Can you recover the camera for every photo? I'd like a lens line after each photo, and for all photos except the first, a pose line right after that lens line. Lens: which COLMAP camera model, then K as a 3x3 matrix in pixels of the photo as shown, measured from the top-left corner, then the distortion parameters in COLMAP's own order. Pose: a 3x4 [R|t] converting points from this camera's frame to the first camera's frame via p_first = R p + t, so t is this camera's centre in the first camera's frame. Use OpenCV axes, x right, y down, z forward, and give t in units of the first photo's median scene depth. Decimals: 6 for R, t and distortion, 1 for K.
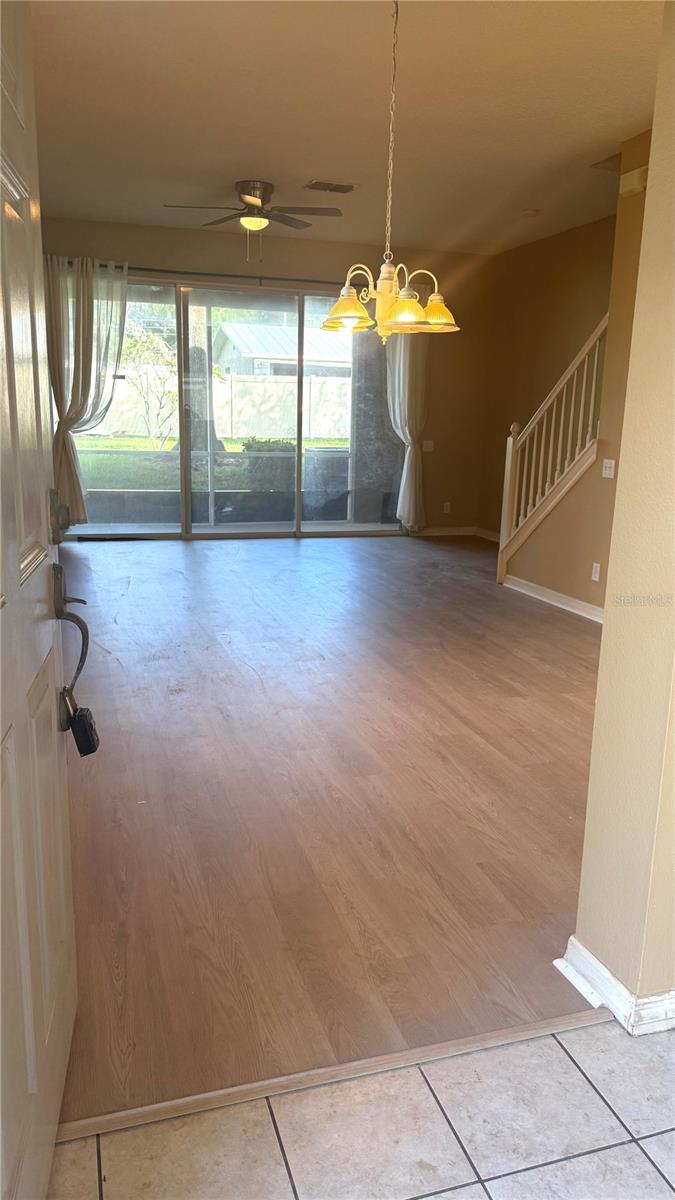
lens RADIAL K [[843.4, 0, 335.9], [0, 843.4, 605.5], [0, 0, 1]] dist [0.127076, -0.239277]
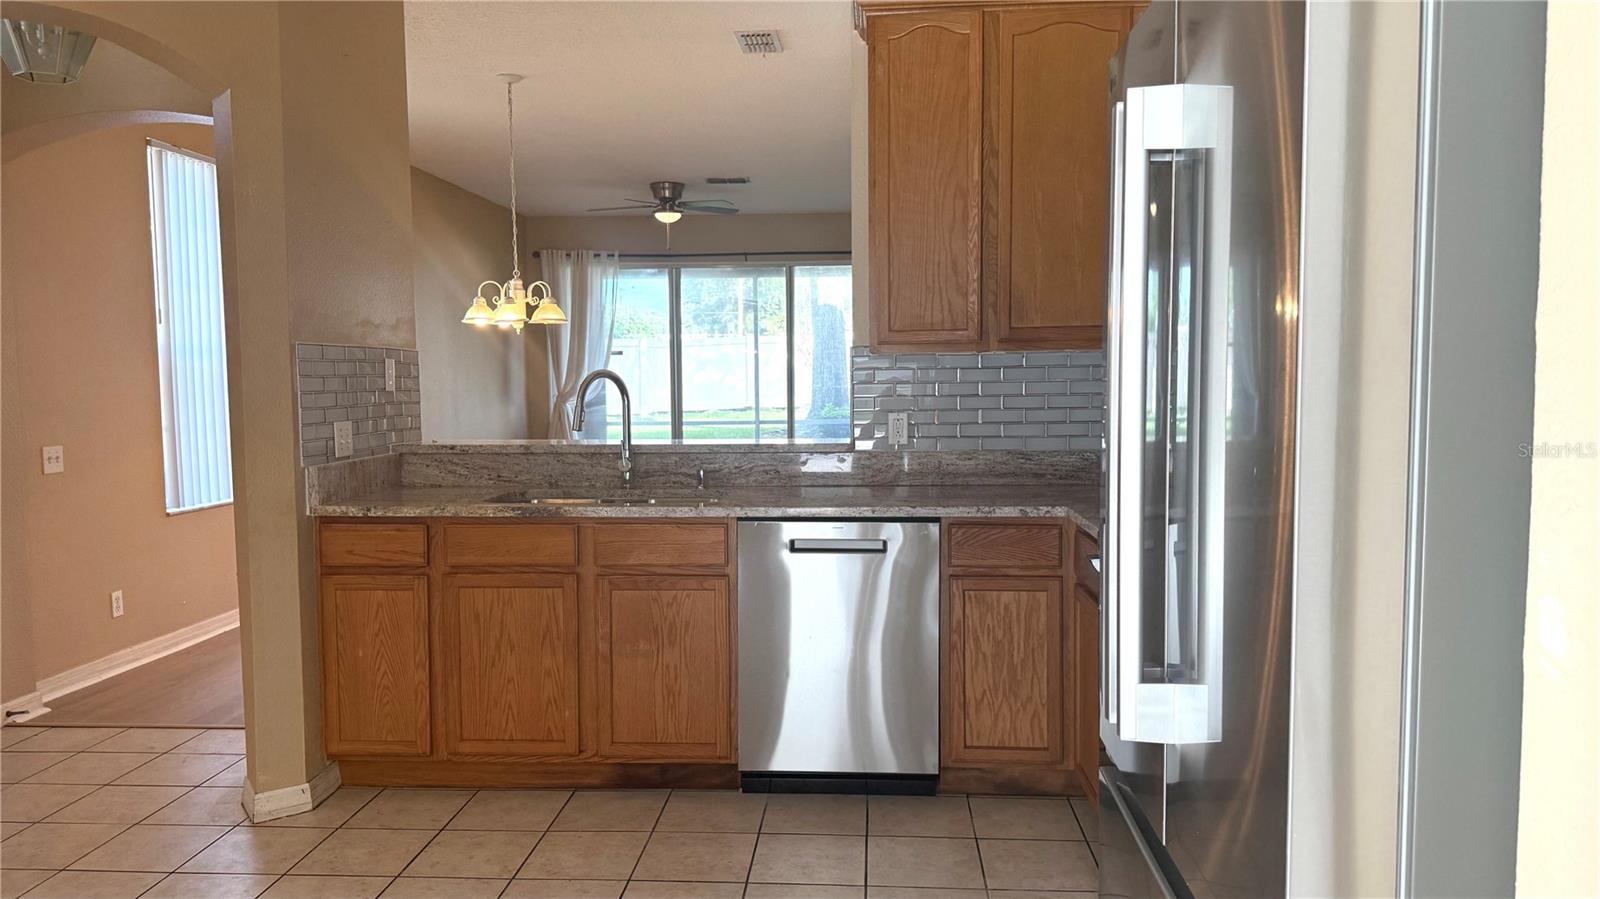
lens RADIAL K [[1124.5, 0, 800.0], [0, 1124.5, 449.5], [0, 0, 1]] dist [0.127076, -0.239277]
pose [[0.929316, -0.003493, -0.369269, 0.501874], [-0.054898, 0.987537, -0.147499, 0.046606], [0.365182, 0.157345, 0.917543, -0.190057]]
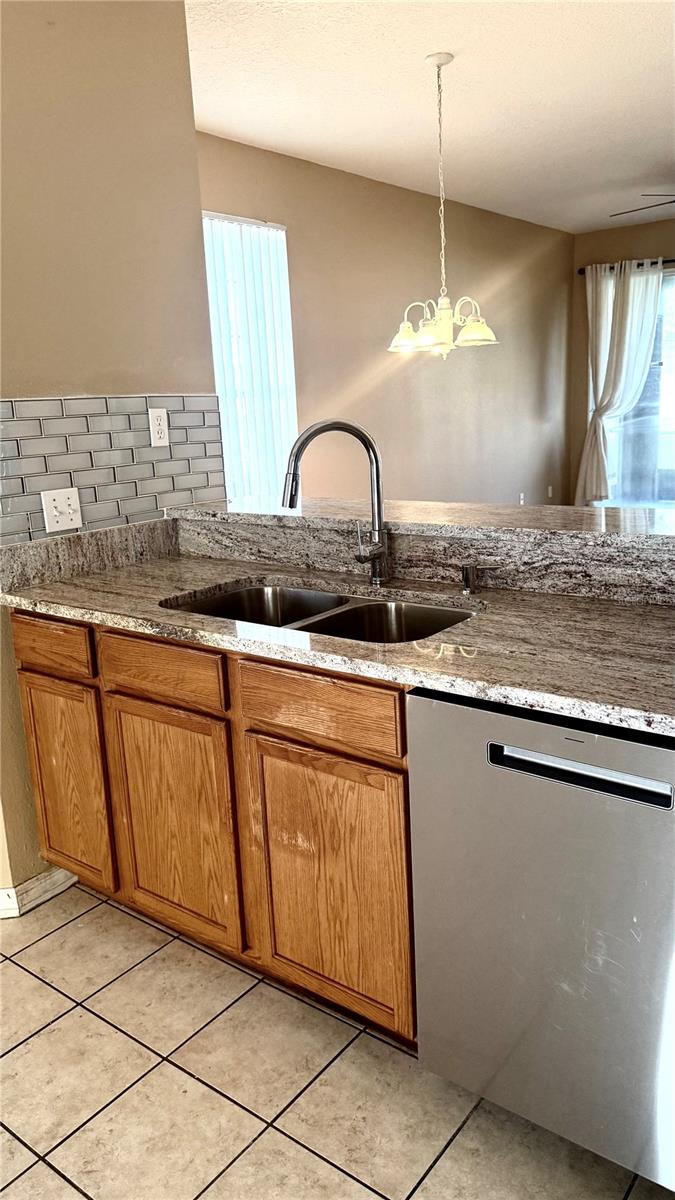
lens RADIAL K [[843.4, 0, 335.9], [0, 843.4, 605.5], [0, 0, 1]] dist [0.127076, -0.239277]
pose [[0.559517, 0.145474, -0.815952, 0.460399], [-0.121367, 0.988244, 0.092968, -0.025259], [0.819885, 0.047012, 0.570595, 0.088175]]
